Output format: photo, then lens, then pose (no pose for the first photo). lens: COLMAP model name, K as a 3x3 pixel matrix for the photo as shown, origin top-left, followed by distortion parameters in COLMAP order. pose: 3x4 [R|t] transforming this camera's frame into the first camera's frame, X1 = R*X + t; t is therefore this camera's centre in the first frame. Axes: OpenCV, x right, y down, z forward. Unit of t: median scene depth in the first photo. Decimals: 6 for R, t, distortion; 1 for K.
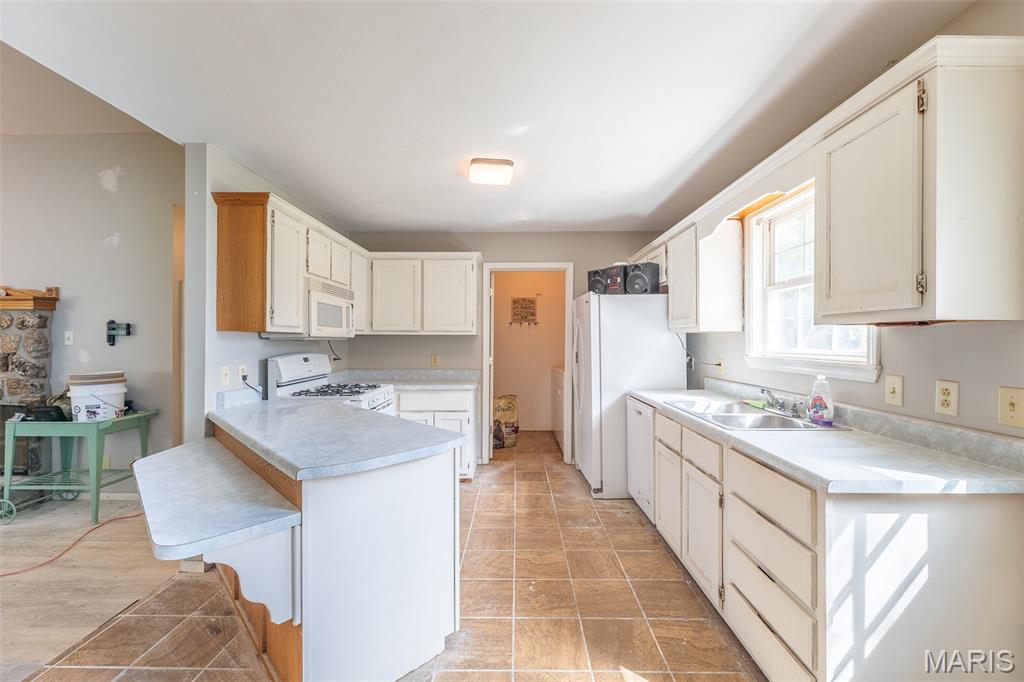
lens RADIAL K [[414.9, 0, 511.4], [0, 414.9, 343.7], [0, 0, 1]] dist [0.003903, -0.000413]
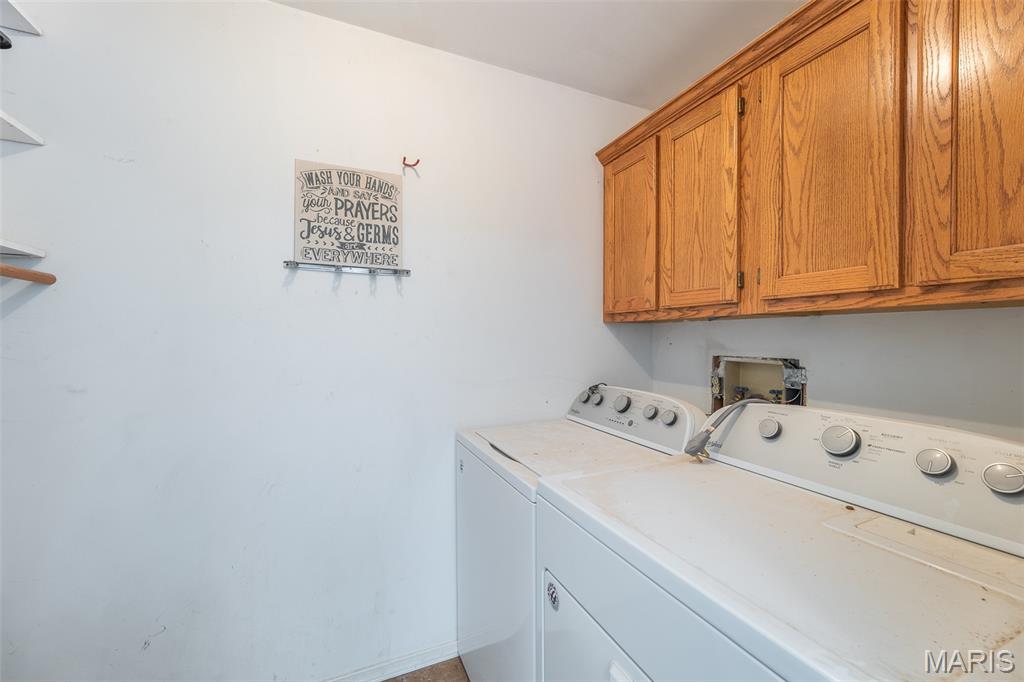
lens RADIAL K [[414.9, 0, 514.4], [0, 414.9, 333.9], [0, 0, 1]] dist [0.003903, -0.000413]
pose [[0.898784, 0.001389, 0.438389, 0.008439], [-0.002652, 0.999994, 0.002268, -0.009379], [-0.438384, -0.003201, 0.898782, 0.723640]]
